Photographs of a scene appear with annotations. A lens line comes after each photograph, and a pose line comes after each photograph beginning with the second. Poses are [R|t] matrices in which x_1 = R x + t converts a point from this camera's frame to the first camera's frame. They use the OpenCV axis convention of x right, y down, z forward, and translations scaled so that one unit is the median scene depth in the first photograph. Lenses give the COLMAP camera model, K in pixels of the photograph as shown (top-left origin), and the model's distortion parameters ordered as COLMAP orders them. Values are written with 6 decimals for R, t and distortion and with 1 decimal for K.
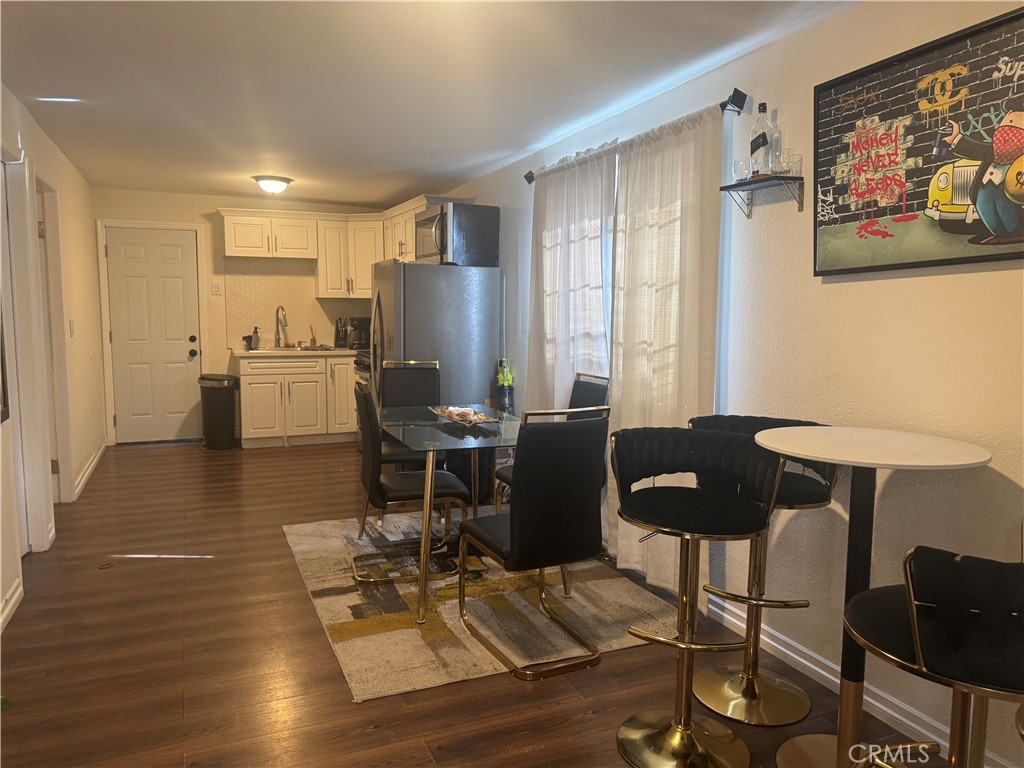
lens RADIAL K [[715.0, 0, 512.0], [0, 715.0, 384.0], [0, 0, 1]] dist [0.041952, -0.049919]
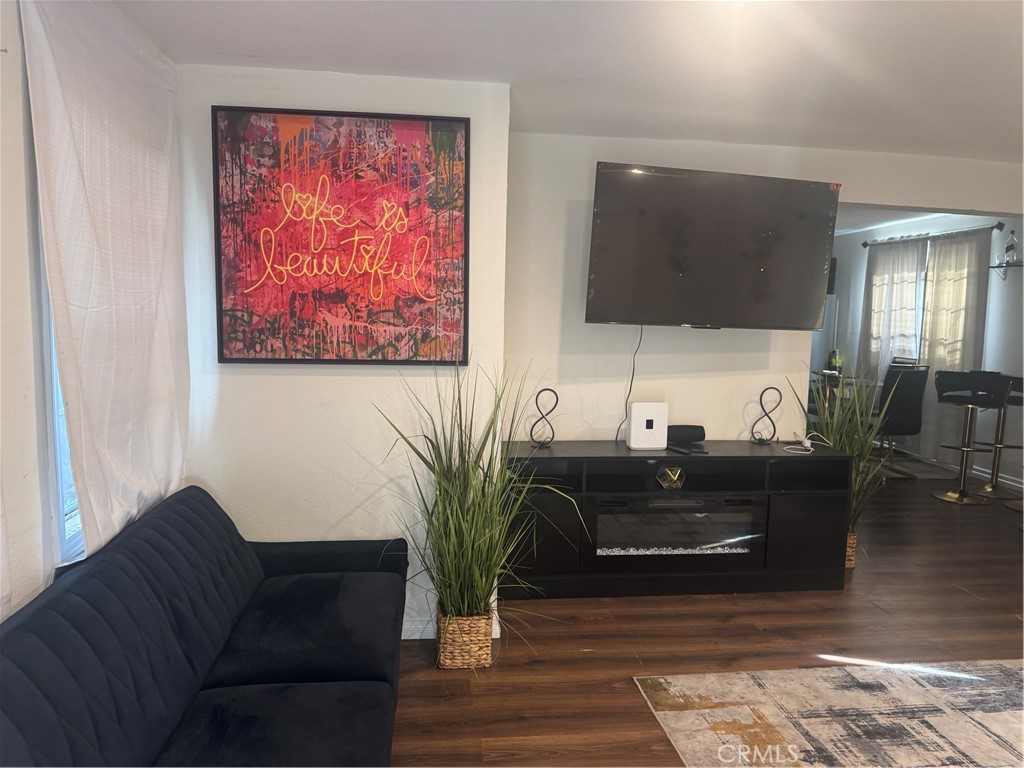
lens RADIAL K [[727.0, 0, 512.0], [0, 727.0, 384.0], [0, 0, 1]] dist [0.024061, -0.026535]
pose [[0.956702, 0.037110, -0.288695, -0.249407], [-0.039099, 0.999235, -0.001121, 0.078832], [0.288432, 0.012360, 0.957420, -0.866518]]
